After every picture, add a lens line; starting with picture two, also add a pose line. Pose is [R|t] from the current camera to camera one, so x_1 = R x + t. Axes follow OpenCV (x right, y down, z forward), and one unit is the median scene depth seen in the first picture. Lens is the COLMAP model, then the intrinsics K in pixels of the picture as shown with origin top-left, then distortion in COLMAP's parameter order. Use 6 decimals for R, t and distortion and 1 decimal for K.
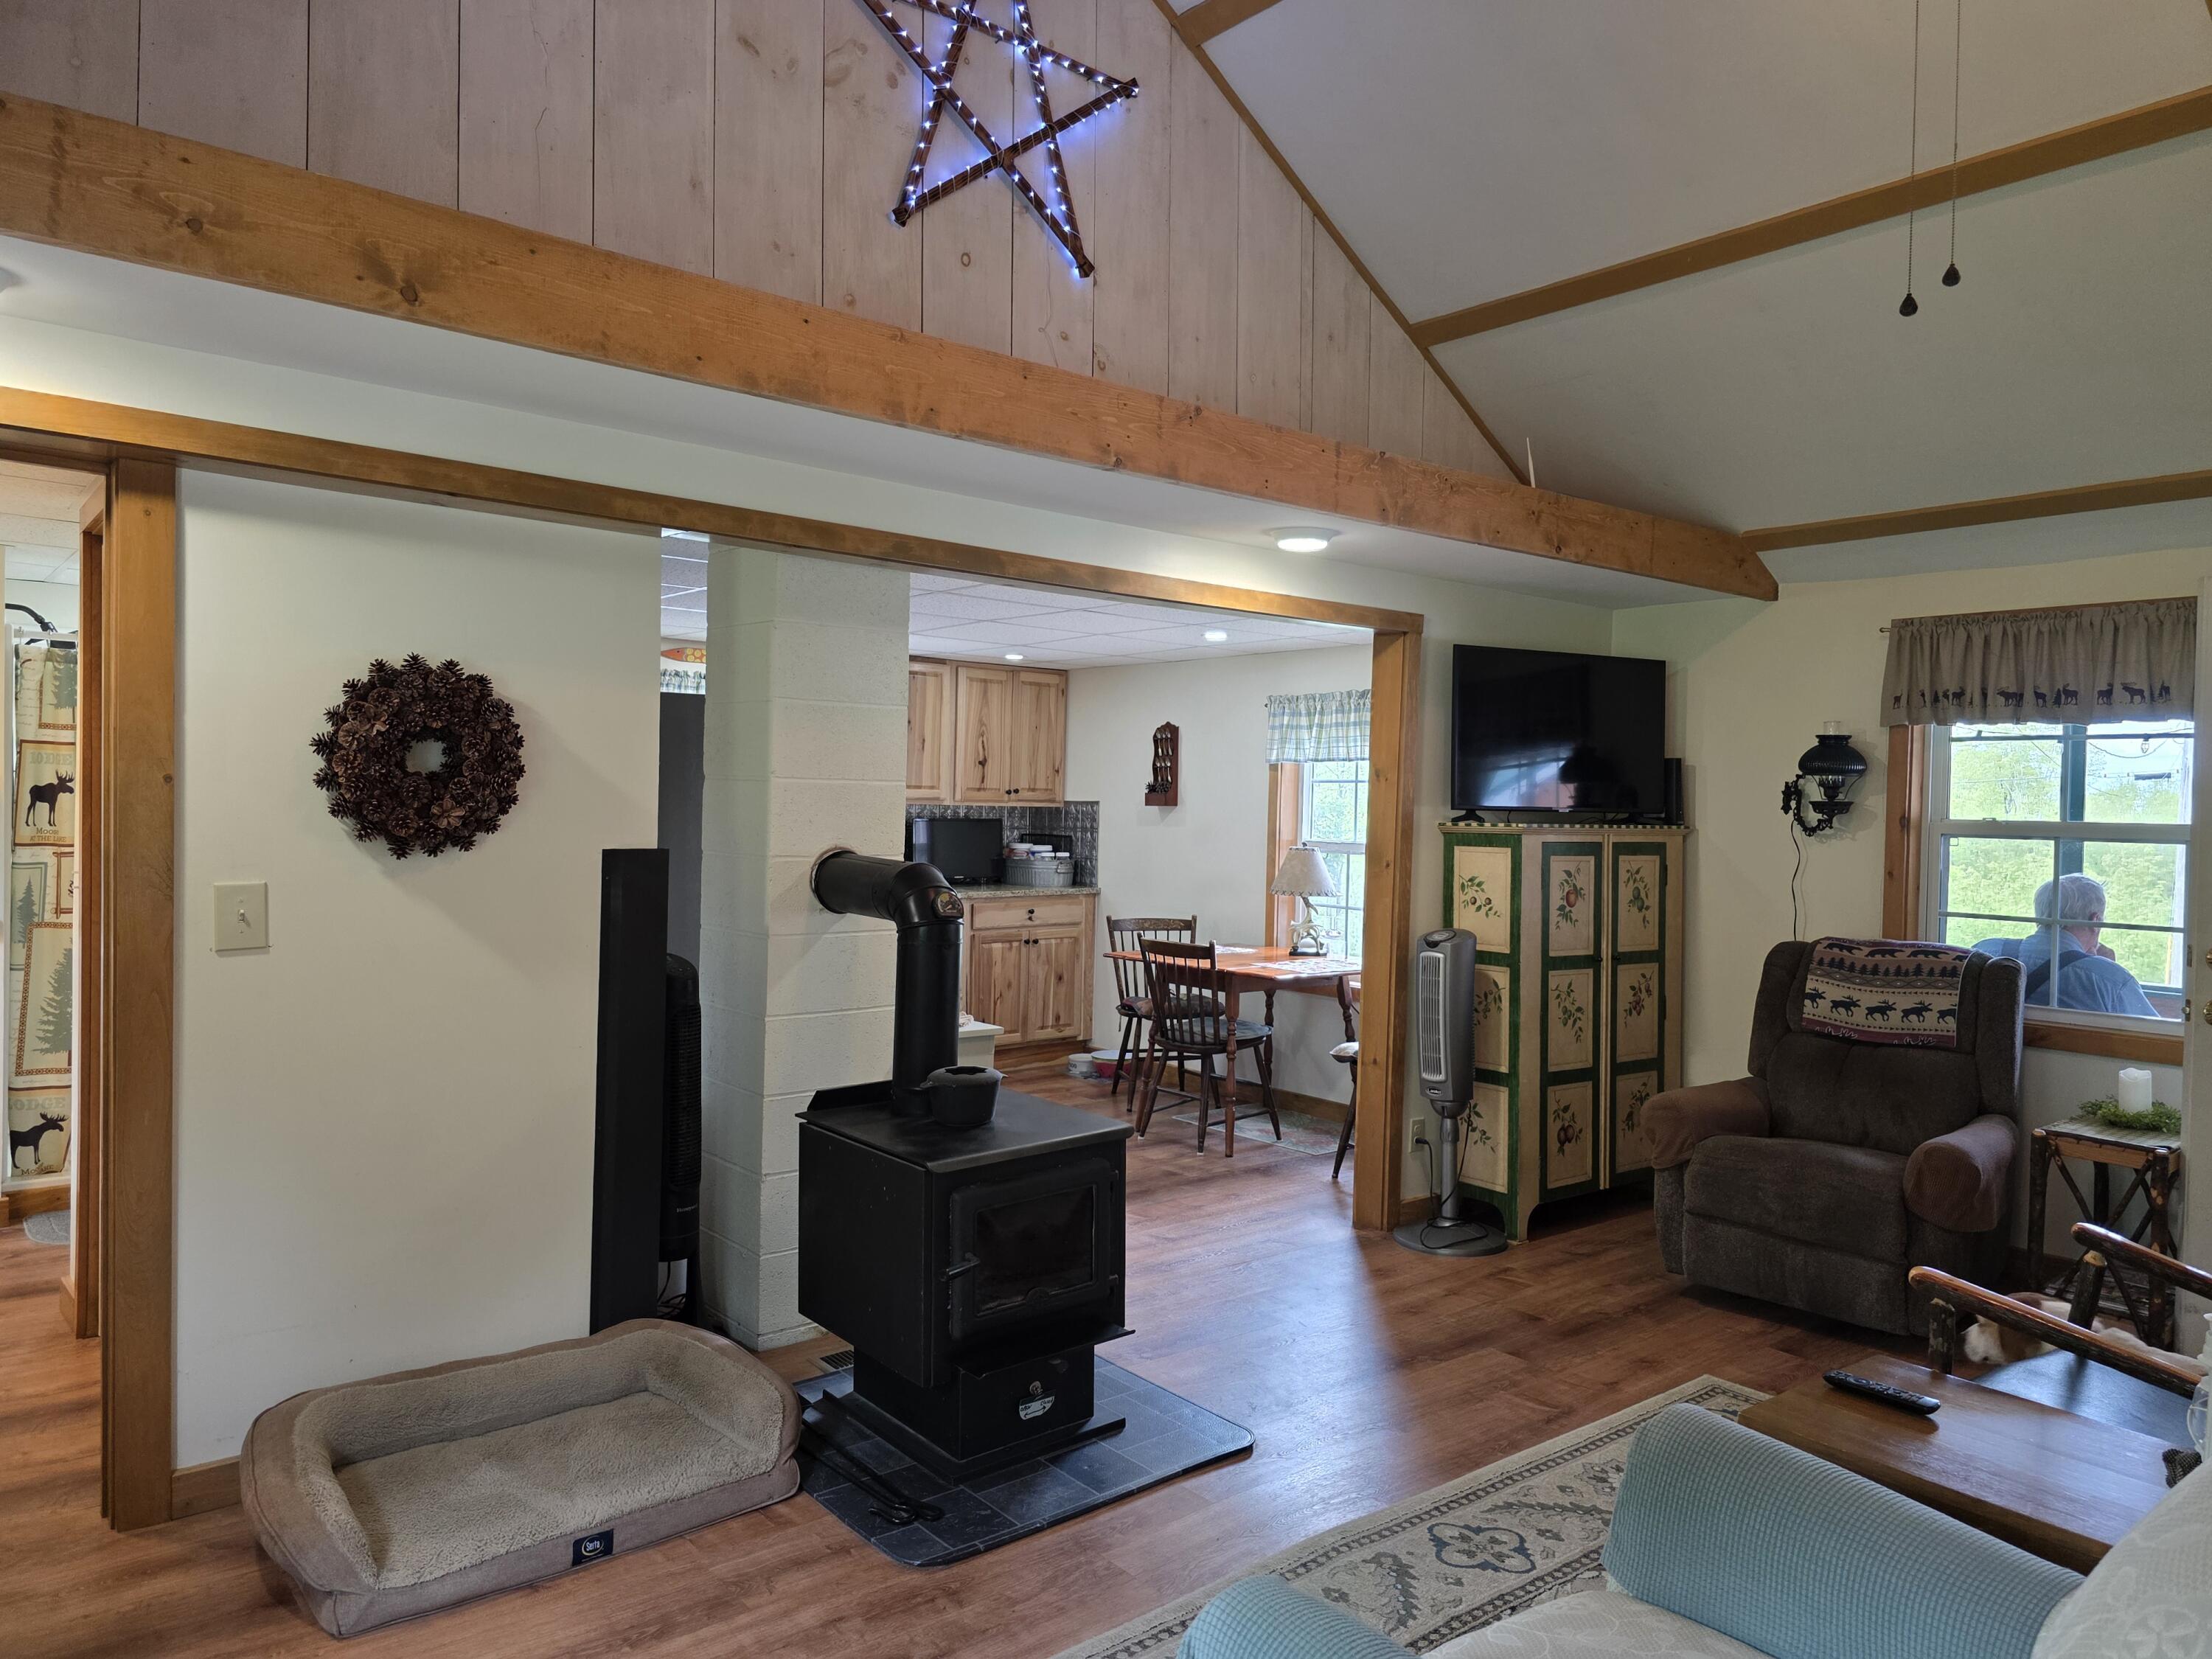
lens RADIAL K [[1486.0, 0, 1094.6], [0, 1486.0, 811.3], [0, 0, 1]] dist [0.065070, -0.060550]
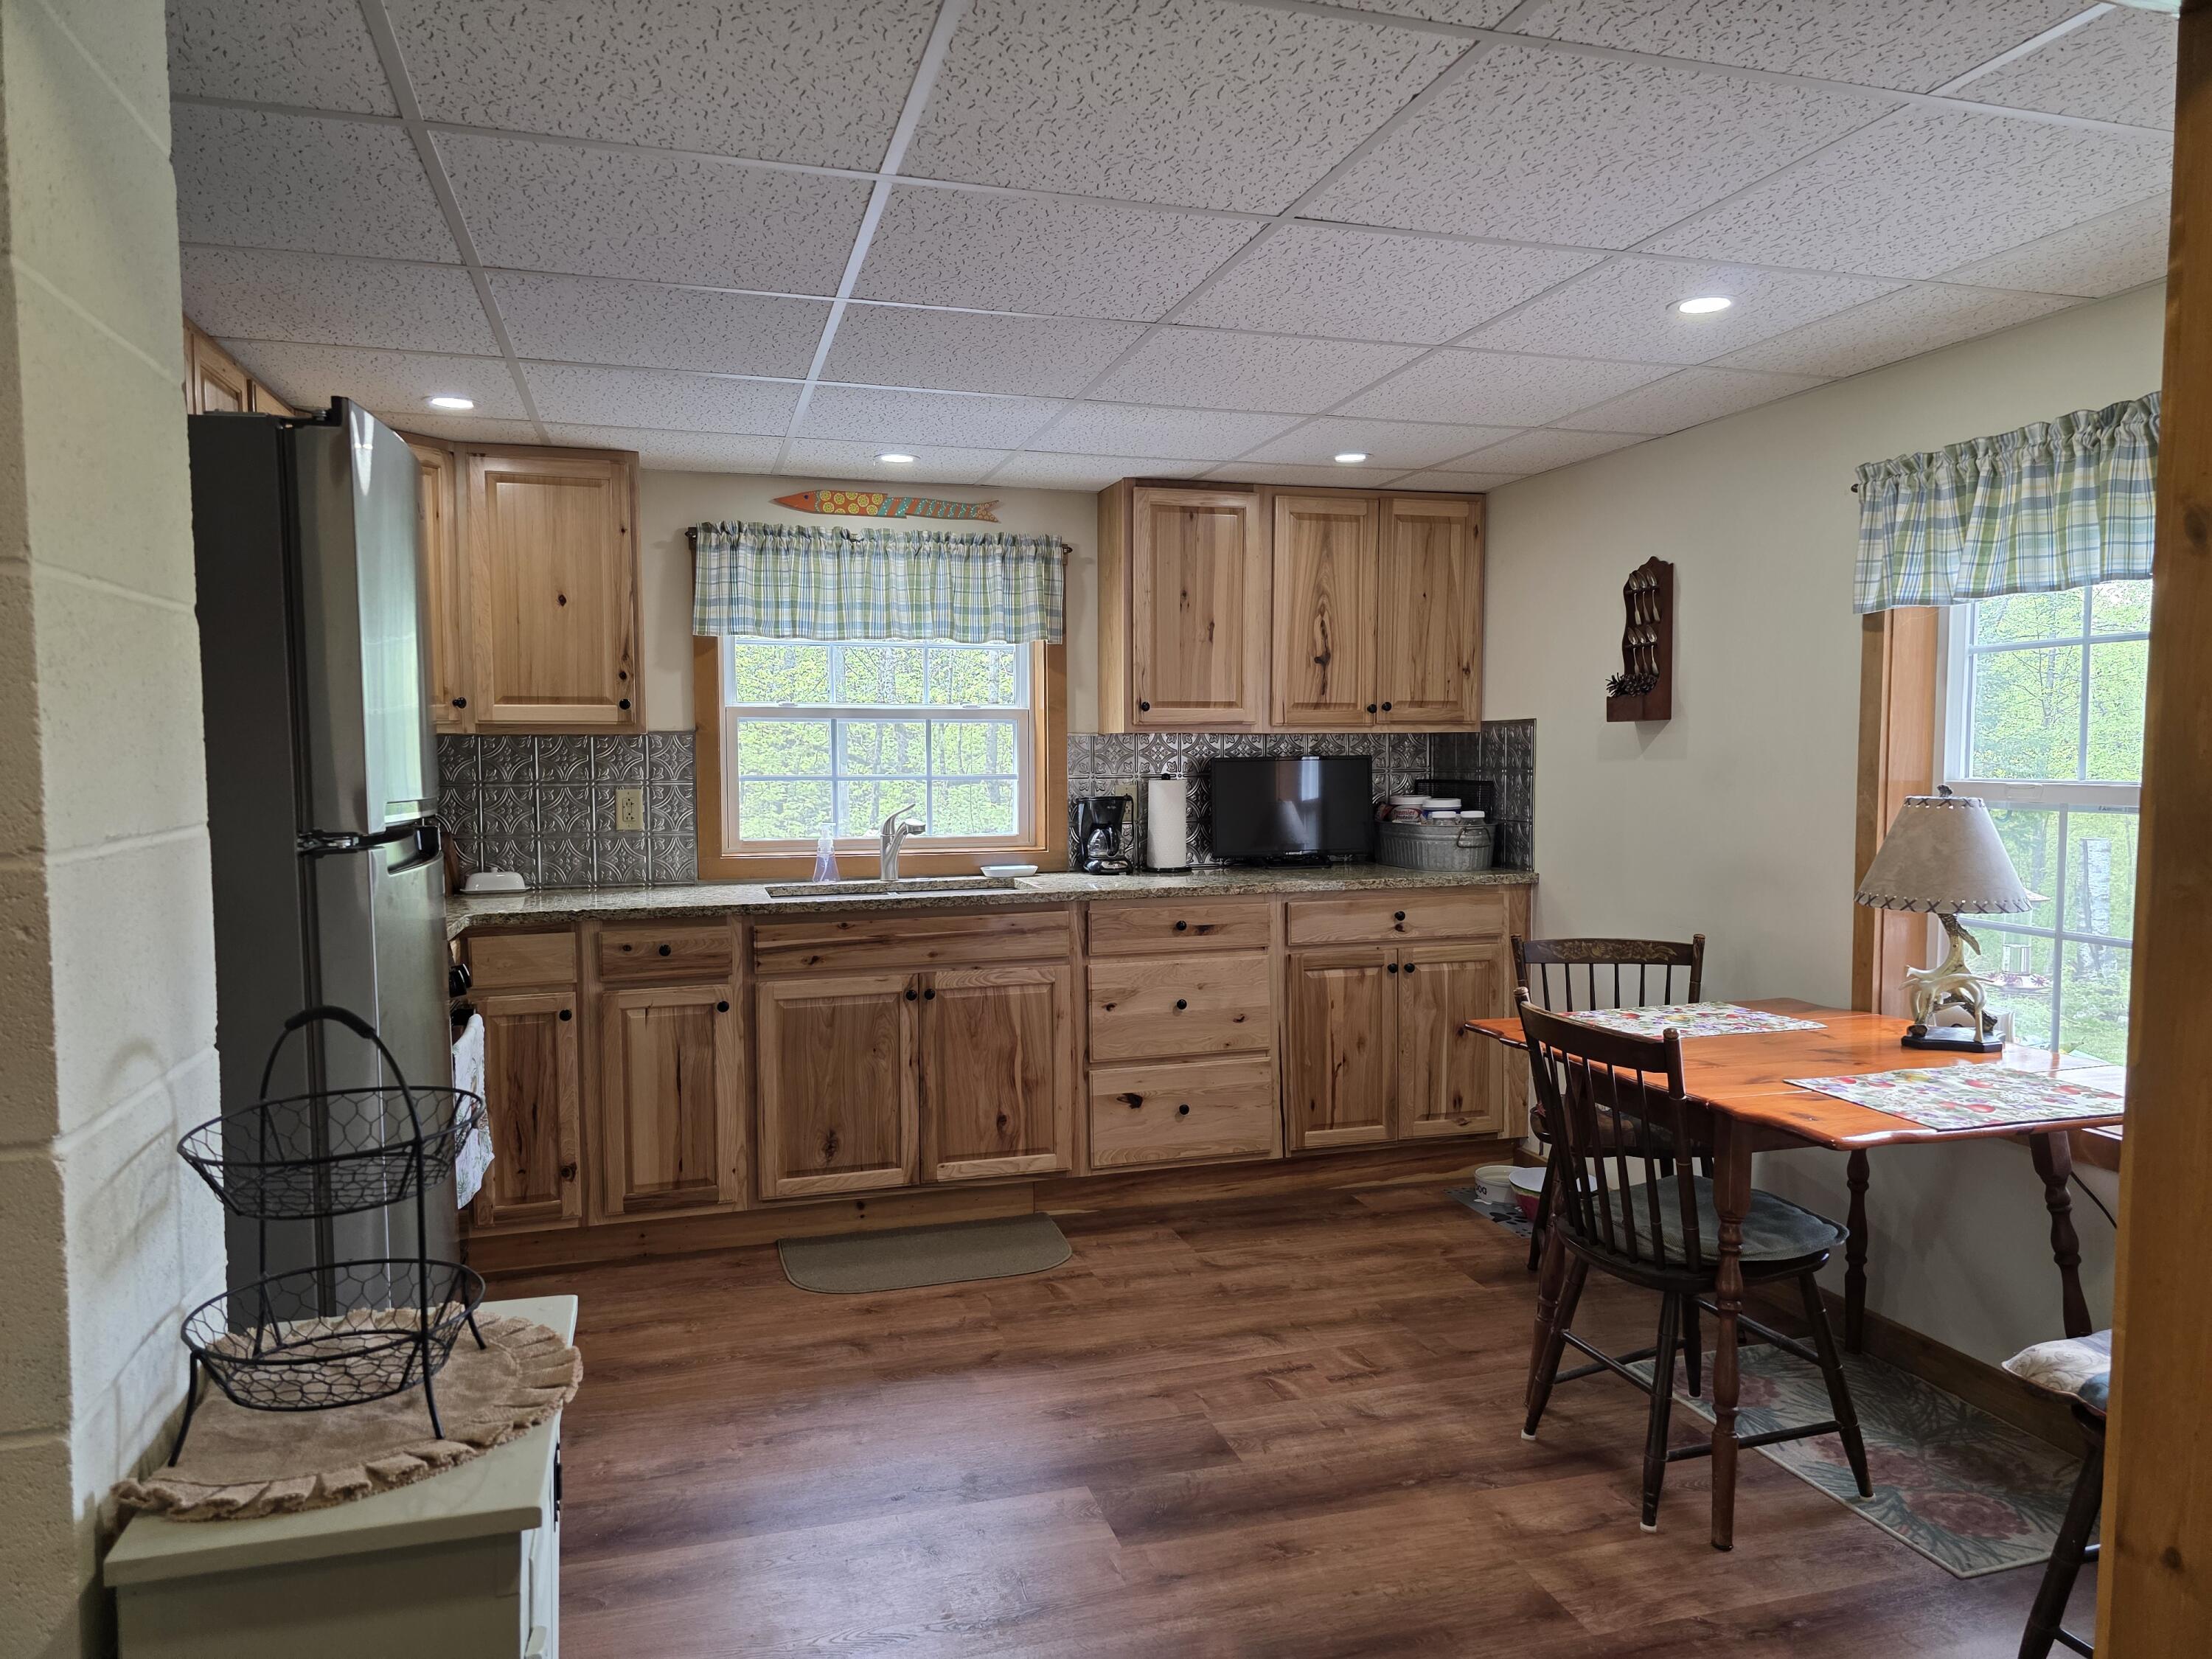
lens RADIAL K [[1486.0, 0, 1110.0], [0, 1486.0, 835.4], [0, 0, 1]] dist [0.065070, -0.060550]
pose [[0.924368, -0.003660, -0.381484, 0.118638], [0.021622, 0.998849, 0.042809, 0.016334], [0.380889, -0.047820, 0.923384, 0.709577]]
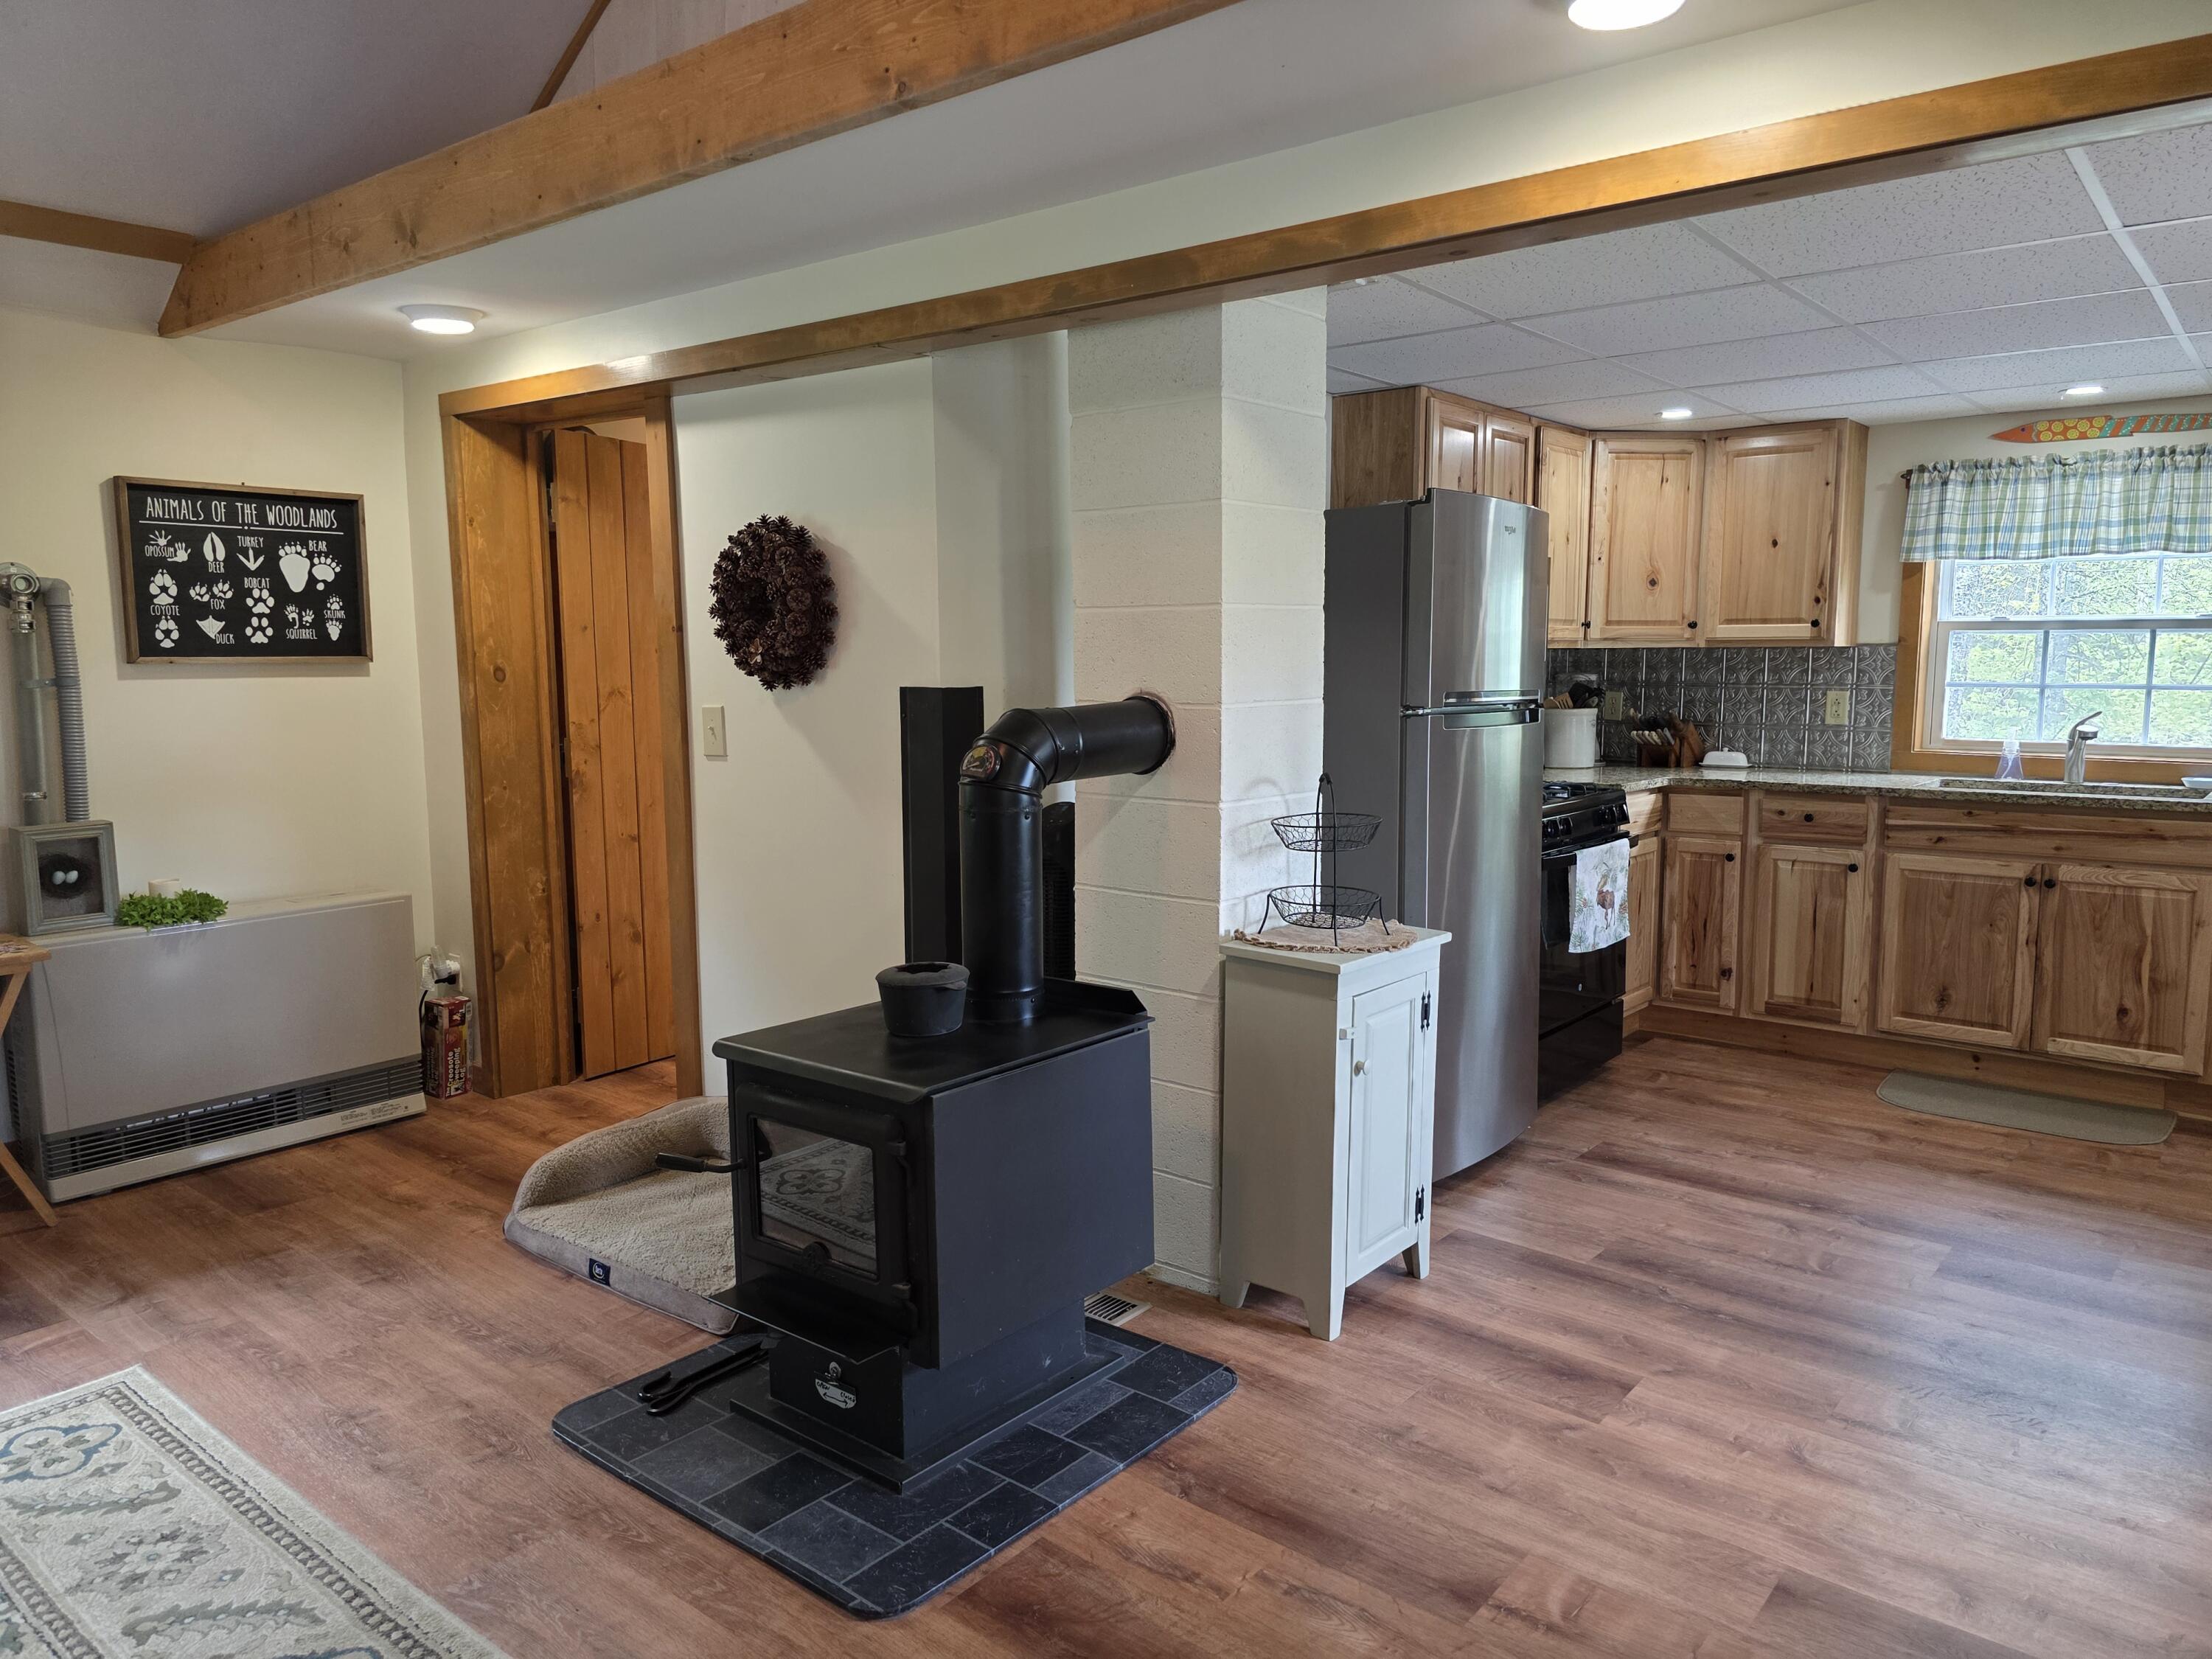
lens RADIAL K [[1486.0, 0, 1121.6], [0, 1486.0, 822.2], [0, 0, 1]] dist [0.065070, -0.060550]
pose [[0.207963, 0.089884, -0.973998, 0.504384], [-0.003226, 0.995826, 0.091210, 0.017741], [0.978131, -0.015826, 0.207385, 0.680059]]
